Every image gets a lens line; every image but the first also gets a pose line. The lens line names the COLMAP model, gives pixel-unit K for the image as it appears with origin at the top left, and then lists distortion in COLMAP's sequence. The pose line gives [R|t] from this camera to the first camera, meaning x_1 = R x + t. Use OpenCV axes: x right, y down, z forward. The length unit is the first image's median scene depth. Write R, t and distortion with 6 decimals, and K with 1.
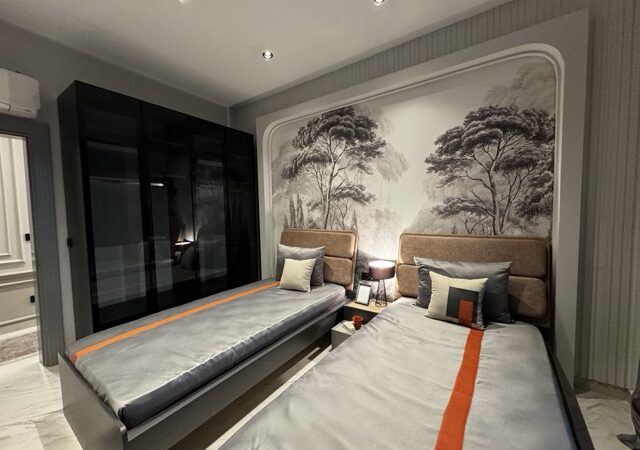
lens RADIAL K [[254.1, 0, 320.0], [0, 254.1, 225.0], [0, 0, 1]] dist [-0.000496, 0.000151]
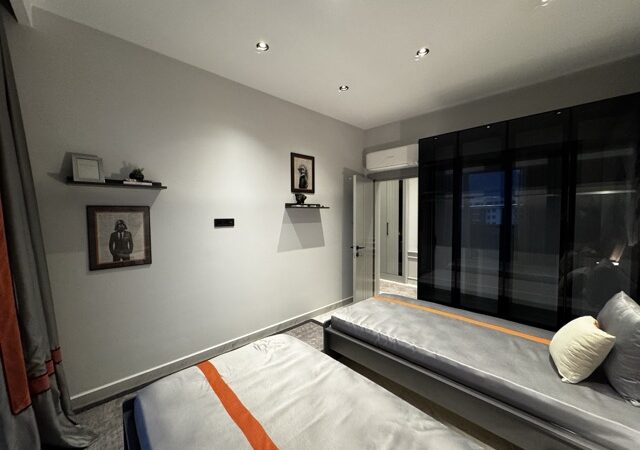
lens RADIAL K [[254.1, 0, 320.0], [0, 254.1, 225.0], [0, 0, 1]] dist [-0.000496, 0.000151]
pose [[-0.186649, 0.069045, -0.979997, 0.644346], [-0.049643, 0.995590, 0.079599, -0.108130], [0.981172, 0.063507, -0.182399, 0.611915]]
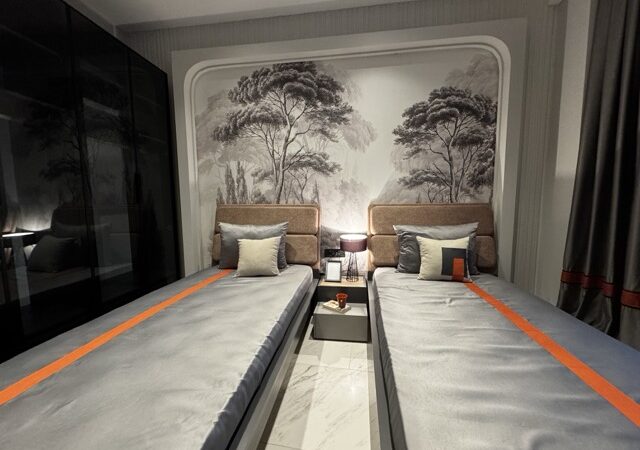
lens RADIAL K [[254.1, 0, 320.0], [0, 254.1, 225.0], [0, 0, 1]] dist [-0.000496, 0.000151]
pose [[0.887854, -0.031714, 0.459032, -0.334259], [0.017658, 0.999235, 0.034883, 0.080899], [-0.459787, -0.022865, 0.887735, 0.232934]]
